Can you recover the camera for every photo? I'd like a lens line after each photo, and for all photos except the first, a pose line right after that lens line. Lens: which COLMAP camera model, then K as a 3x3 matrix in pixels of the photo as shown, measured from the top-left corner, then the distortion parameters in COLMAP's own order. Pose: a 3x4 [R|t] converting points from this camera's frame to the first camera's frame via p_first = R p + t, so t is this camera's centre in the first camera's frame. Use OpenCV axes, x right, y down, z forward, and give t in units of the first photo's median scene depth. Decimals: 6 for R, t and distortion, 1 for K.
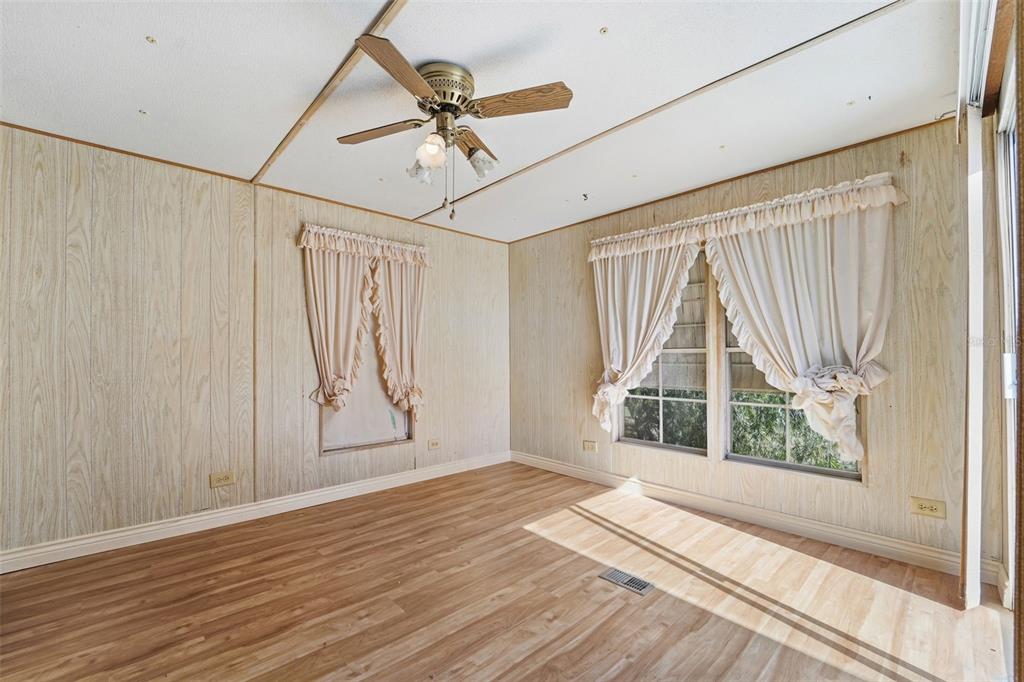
lens RADIAL K [[420.4, 0, 508.3], [0, 420.4, 355.0], [0, 0, 1]] dist [-0.002245, -0.000540]
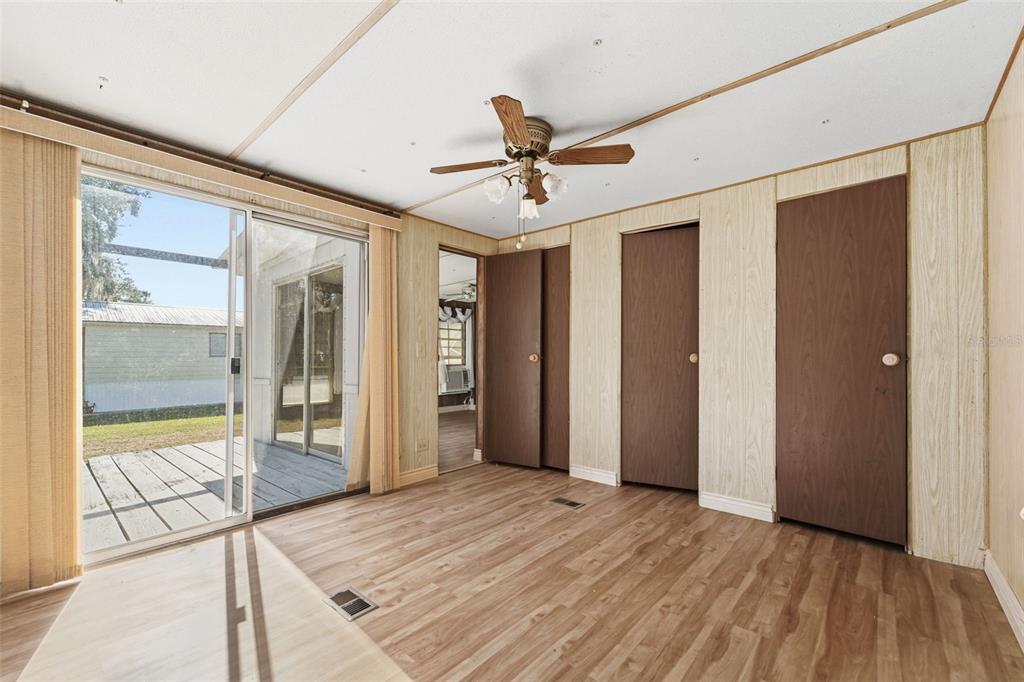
lens RADIAL K [[420.4, 0, 508.3], [0, 420.4, 355.0], [0, 0, 1]] dist [-0.002245, -0.000540]
pose [[-0.995429, 0.001531, -0.095493, 0.029000], [0.002740, 0.999918, -0.012533, 0.012450], [0.095466, -0.012737, -0.995351, 2.033698]]
